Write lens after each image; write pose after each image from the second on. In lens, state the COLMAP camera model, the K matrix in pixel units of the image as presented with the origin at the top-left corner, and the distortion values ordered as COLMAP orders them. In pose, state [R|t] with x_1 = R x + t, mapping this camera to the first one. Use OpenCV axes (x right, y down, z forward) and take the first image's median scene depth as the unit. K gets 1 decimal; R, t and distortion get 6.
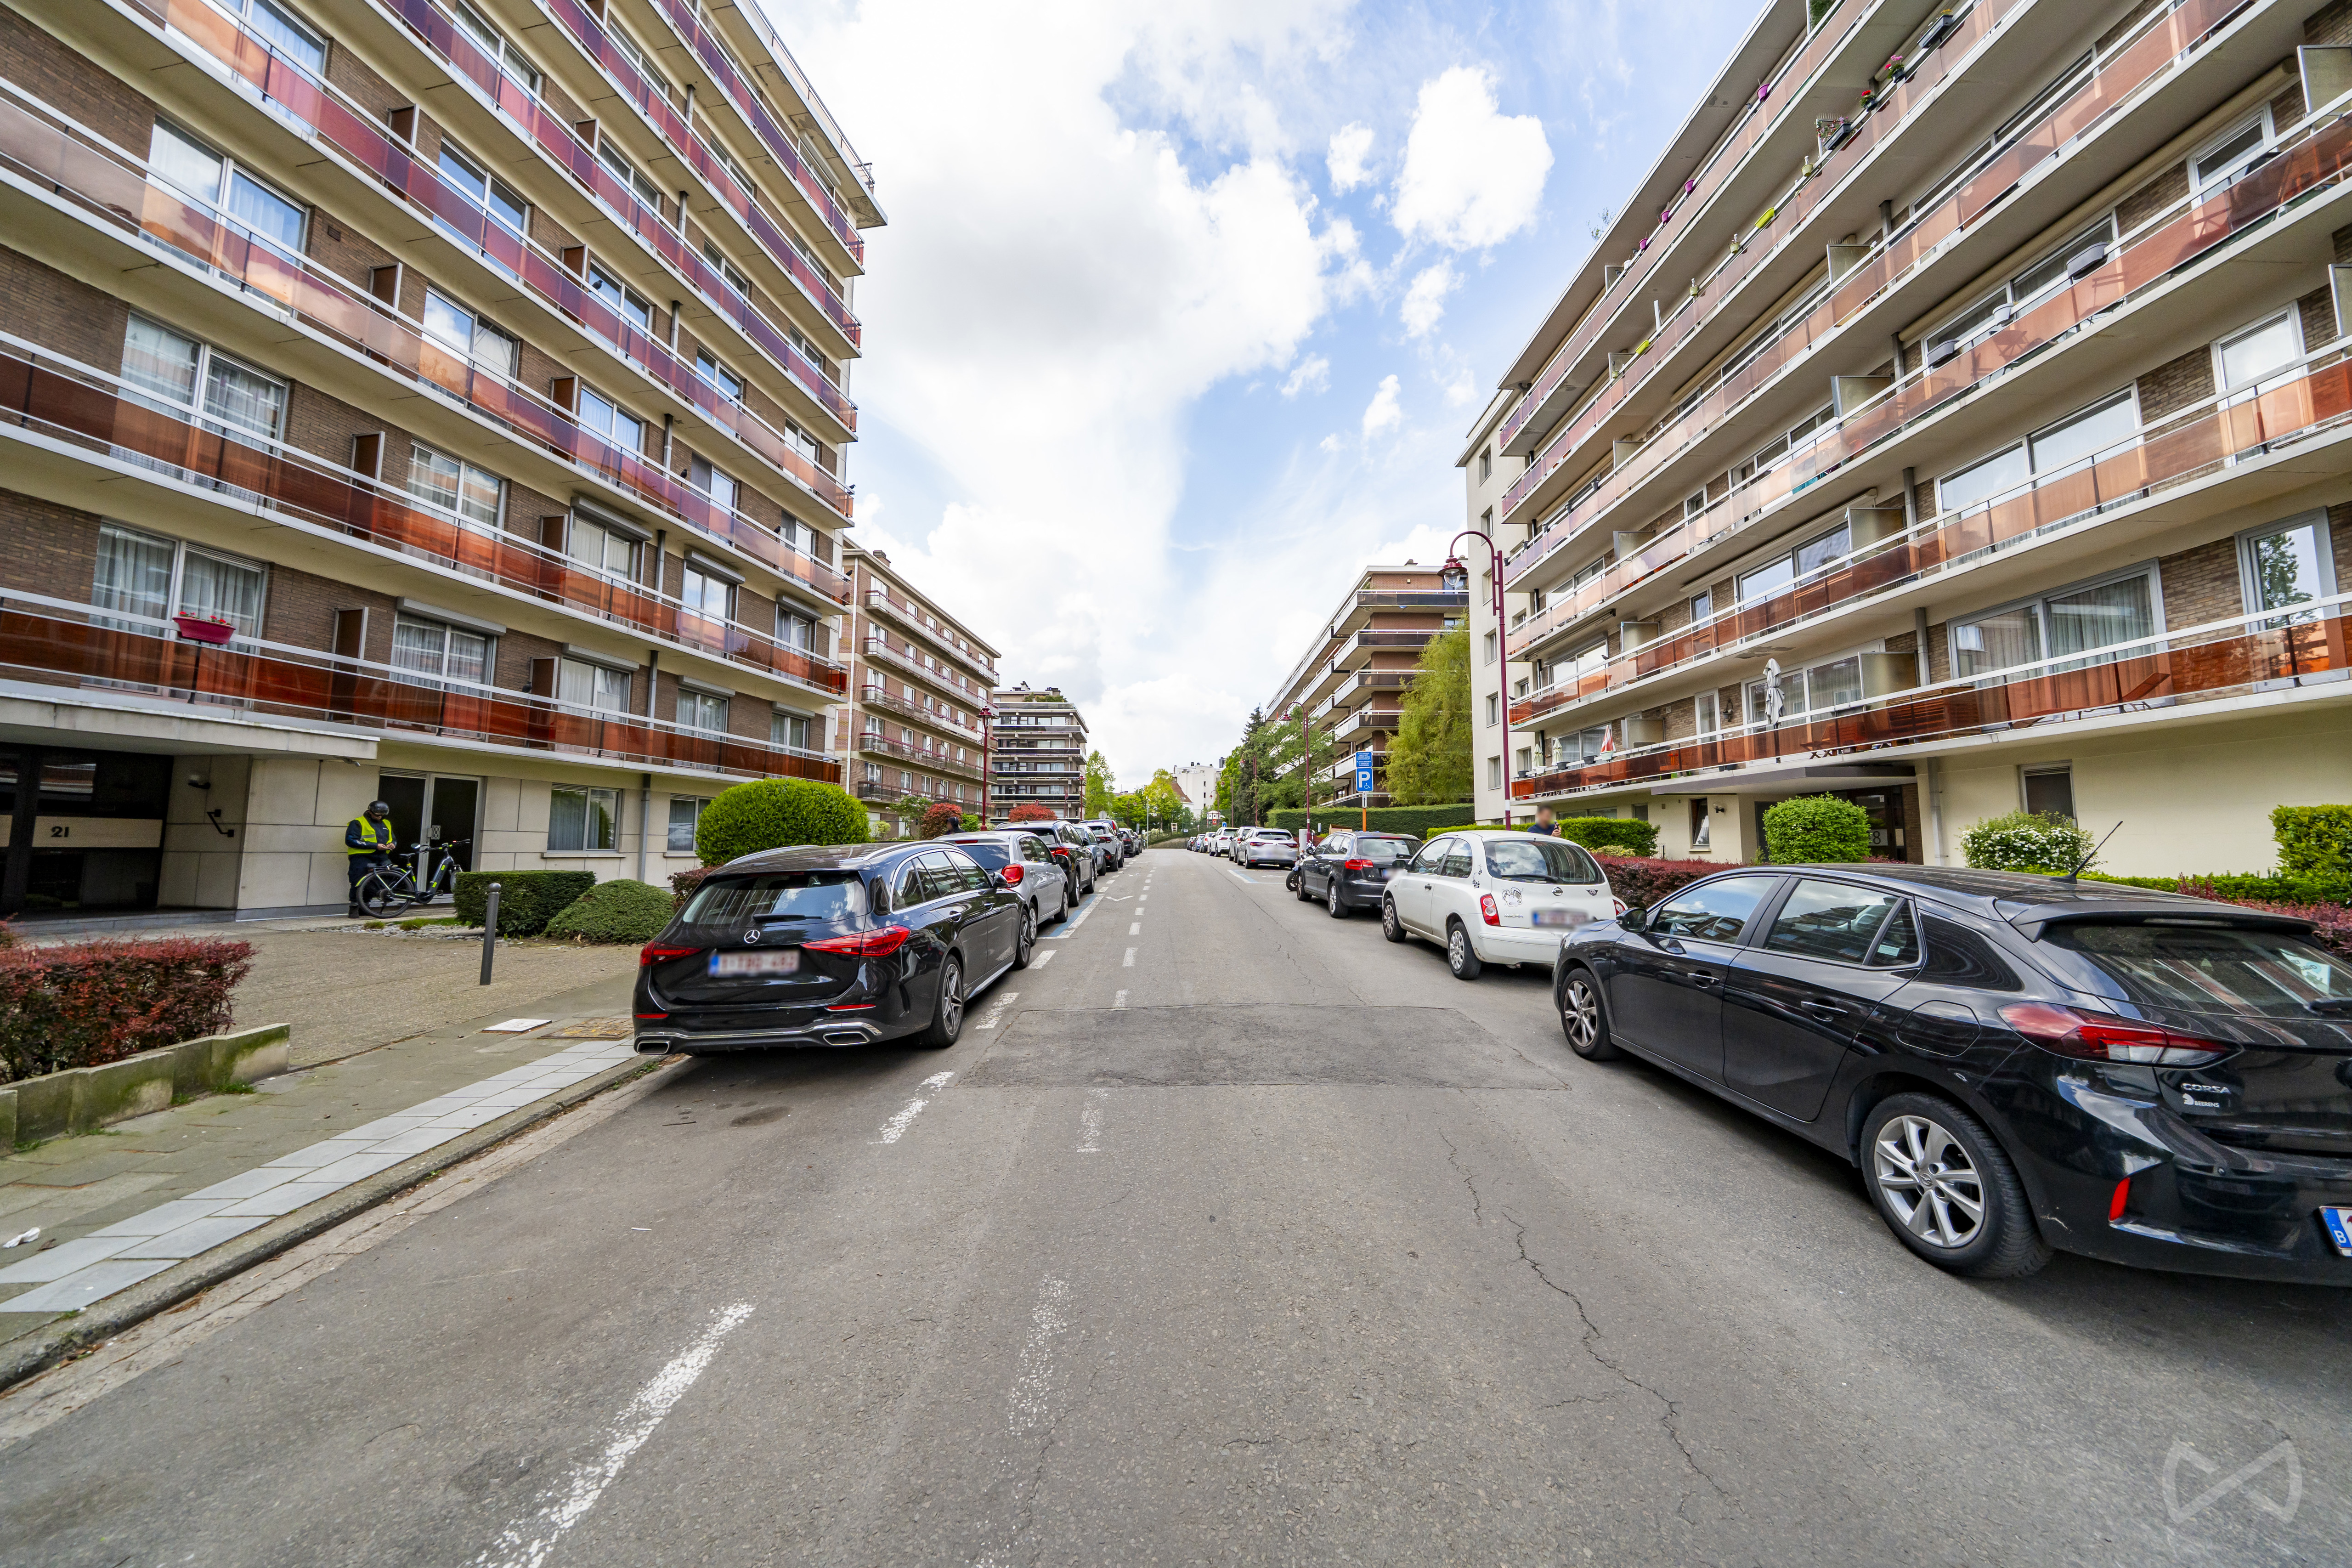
lens RADIAL K [[822.7, 0, 1177.6], [0, 822.7, 776.6], [0, 0, 1]] dist [0.000172, 0.019988]
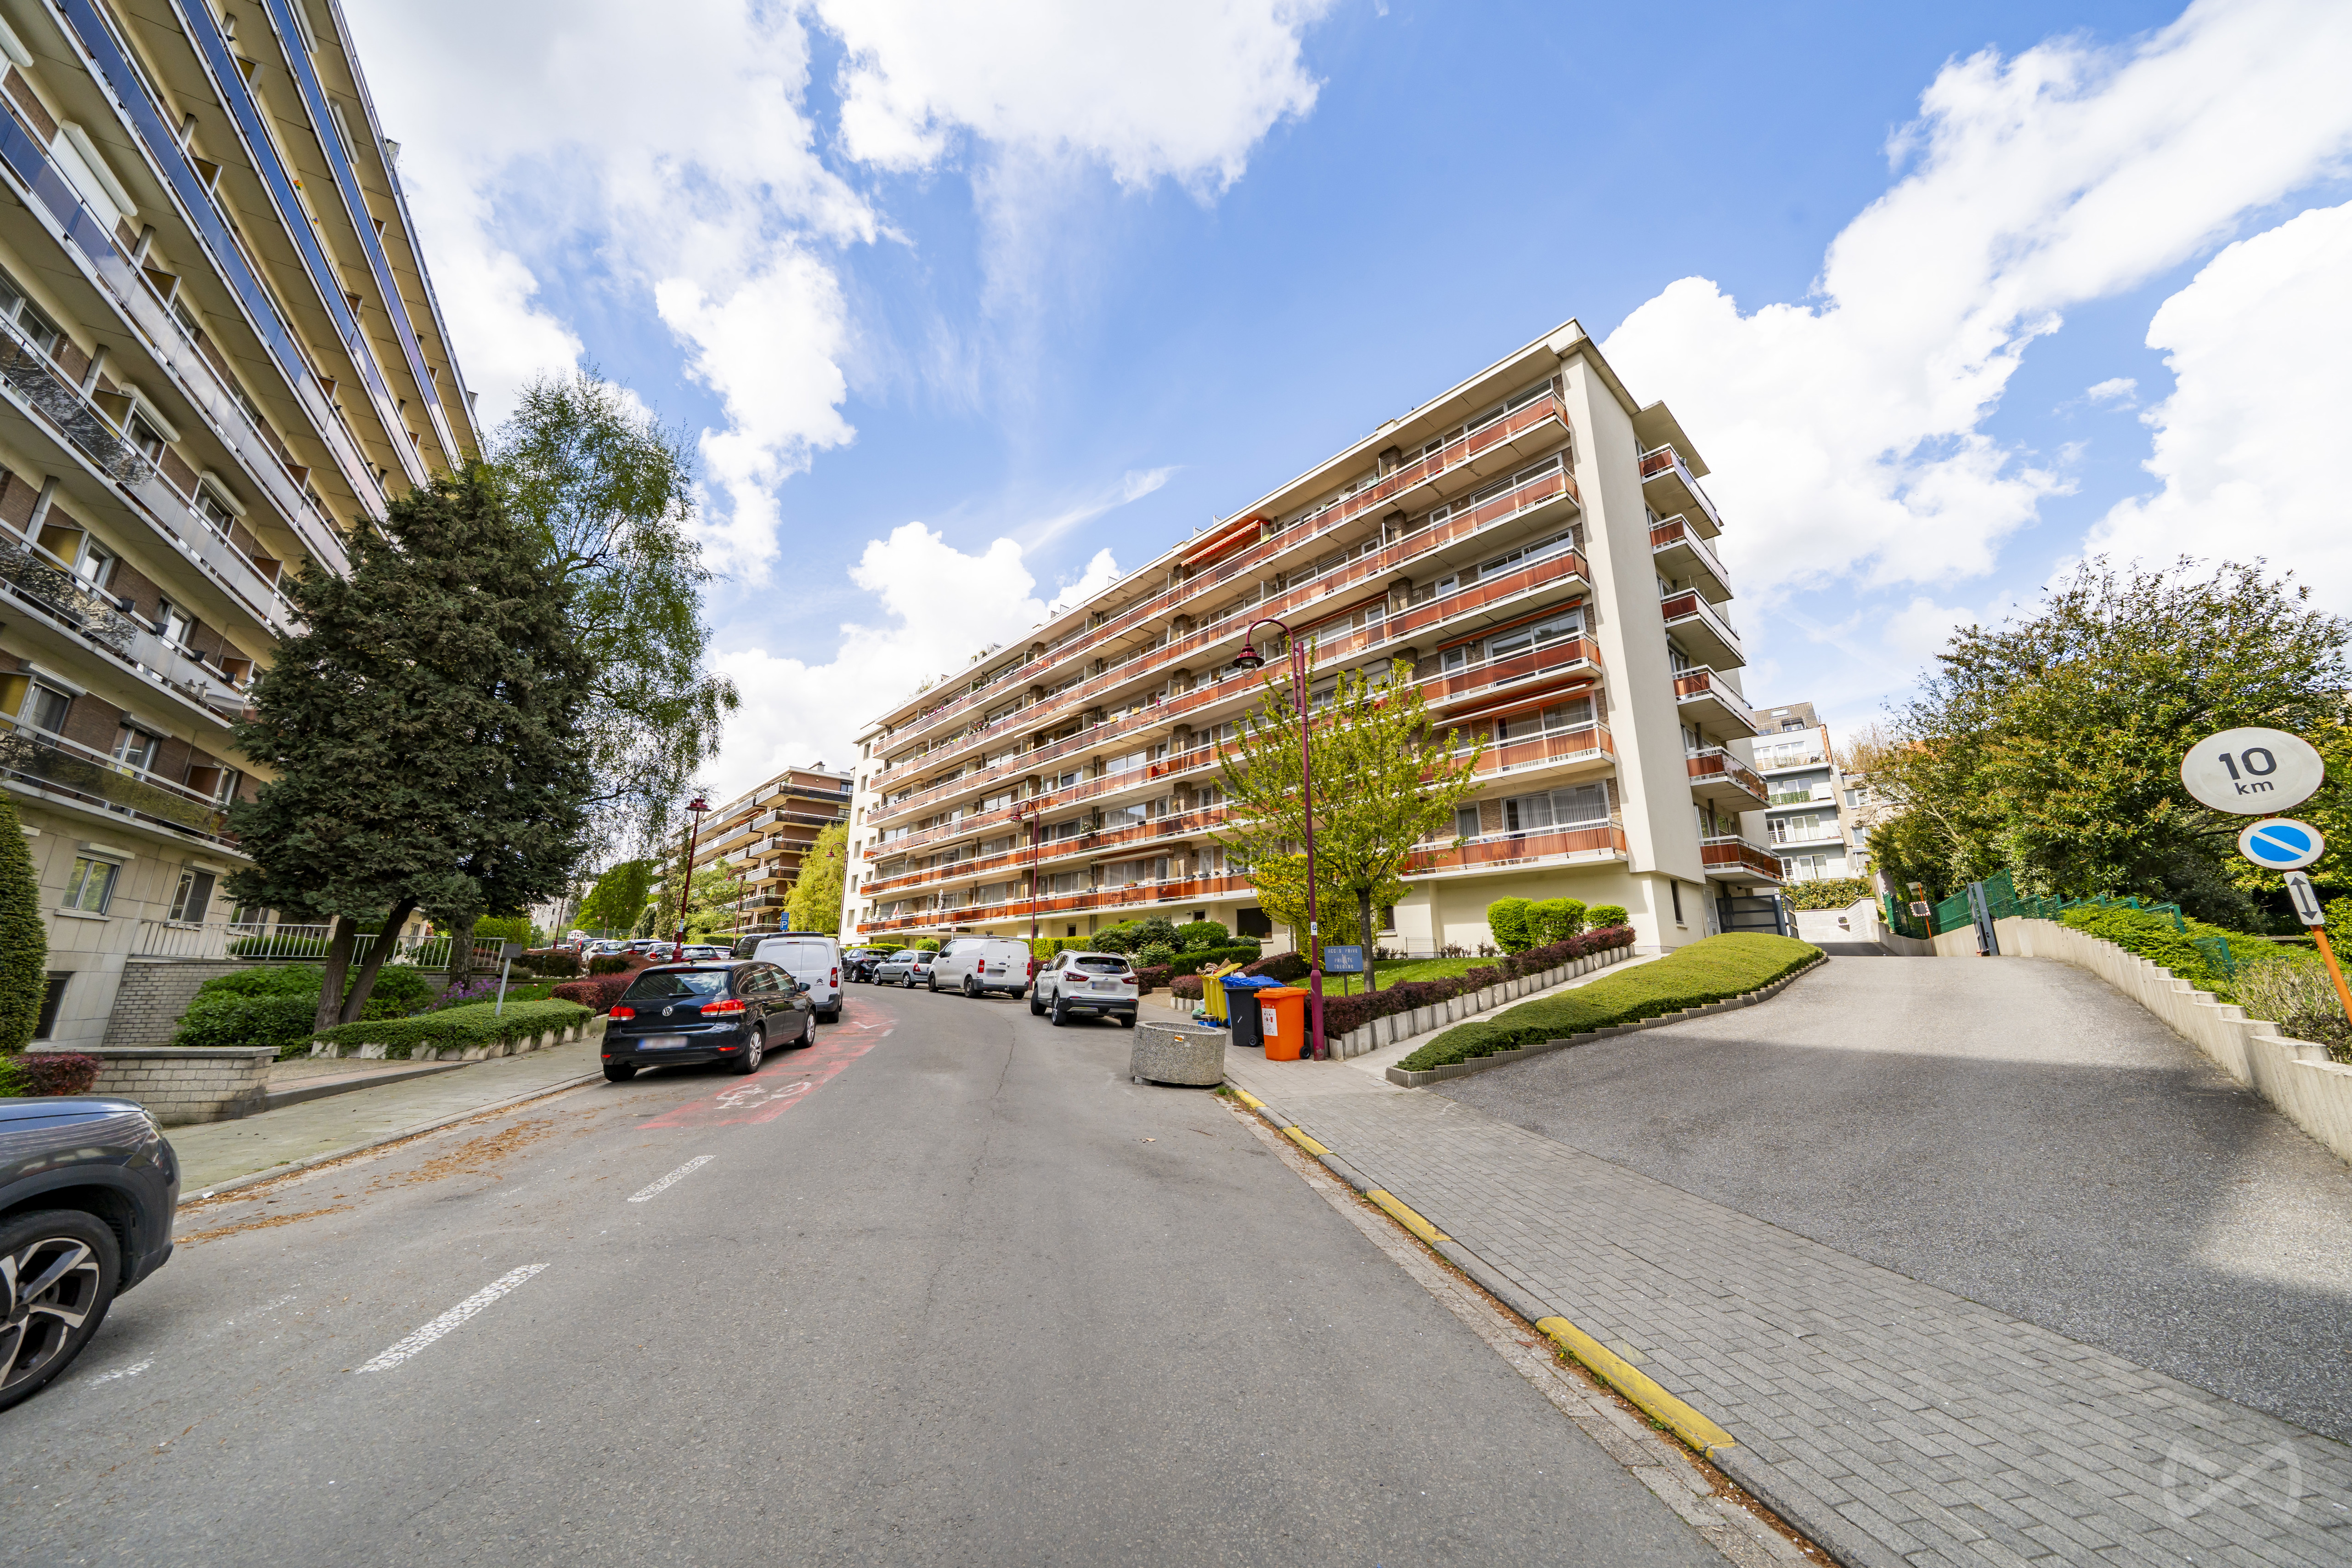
lens RADIAL K [[780.6, 0, 1175.3], [0, 780.6, 790.6], [0, 0, 1]] dist [-0.000059, -0.004451]
pose [[0.742370, 0.154047, 0.652040, -0.304078], [-0.059466, 0.984517, -0.164893, -0.046818], [-0.667346, 0.083637, 0.740037, -0.932108]]
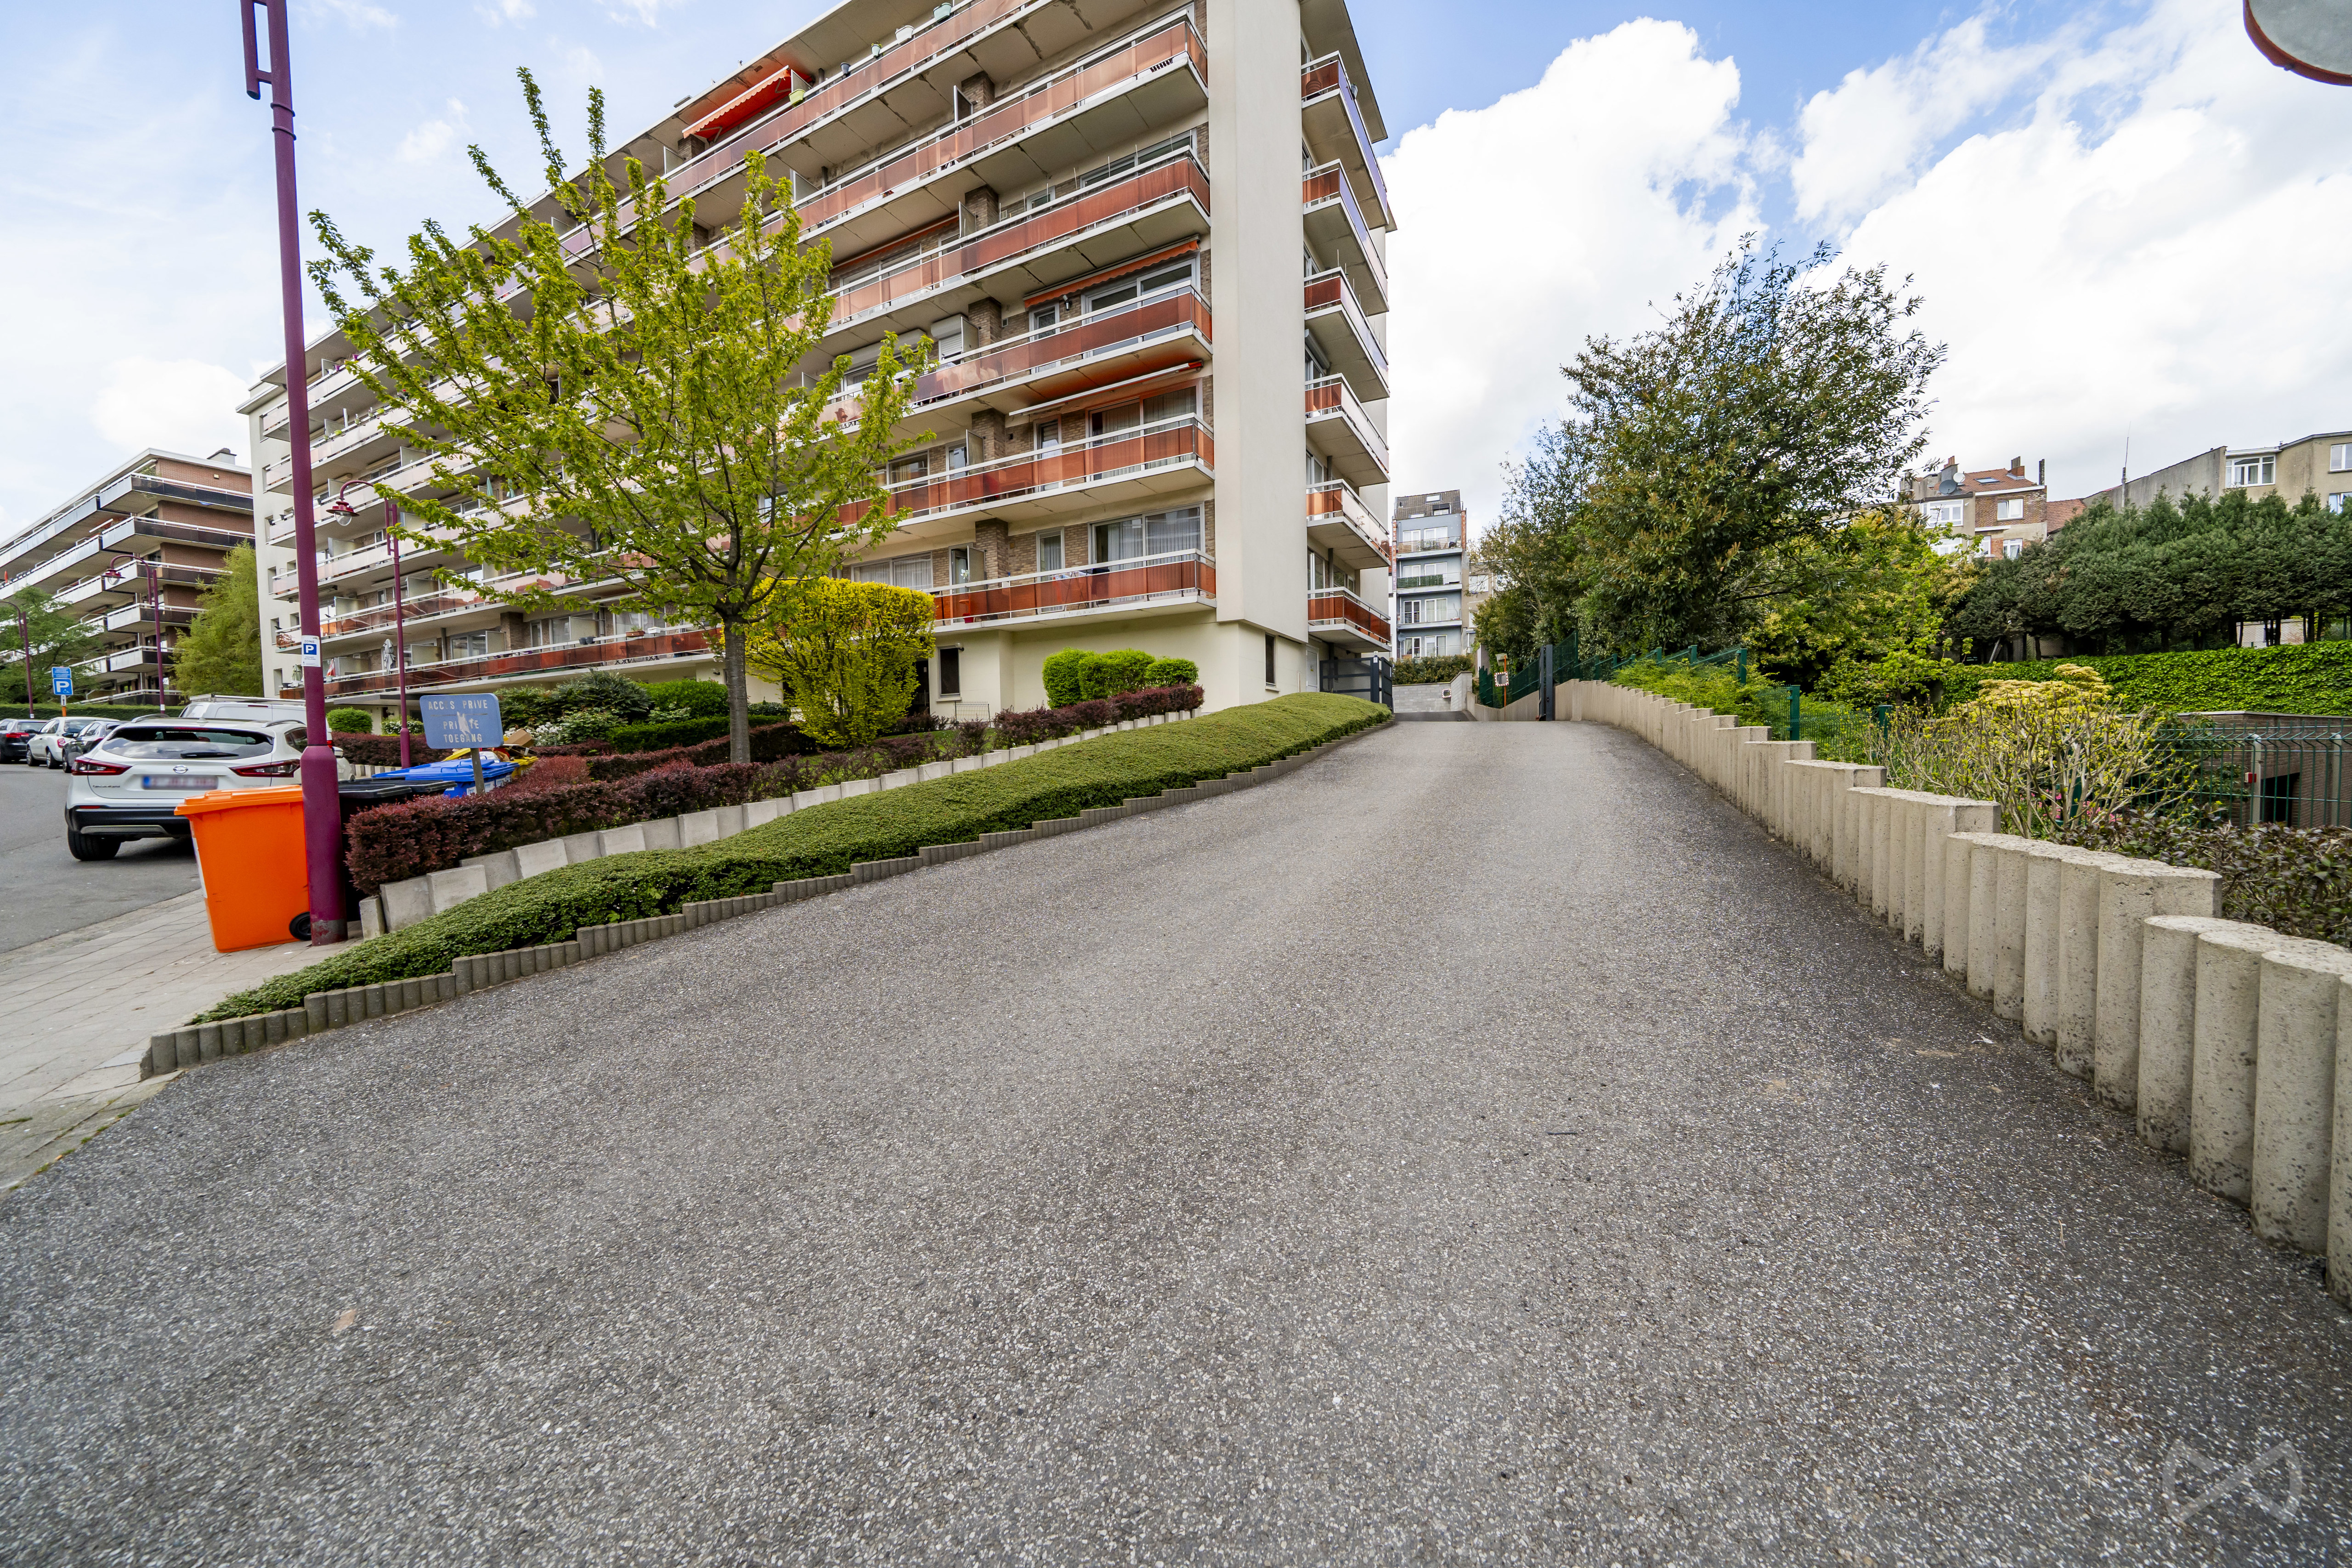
lens RADIAL K [[785.0, 0, 1167.3], [0, 785.0, 785.7], [0, 0, 1]] dist [0.000484, -0.002525]
pose [[0.468479, -0.052931, 0.881887, -0.057053], [-0.060562, 0.993931, 0.091828, -0.045337], [-0.881396, -0.096429, 0.462431, -0.923786]]
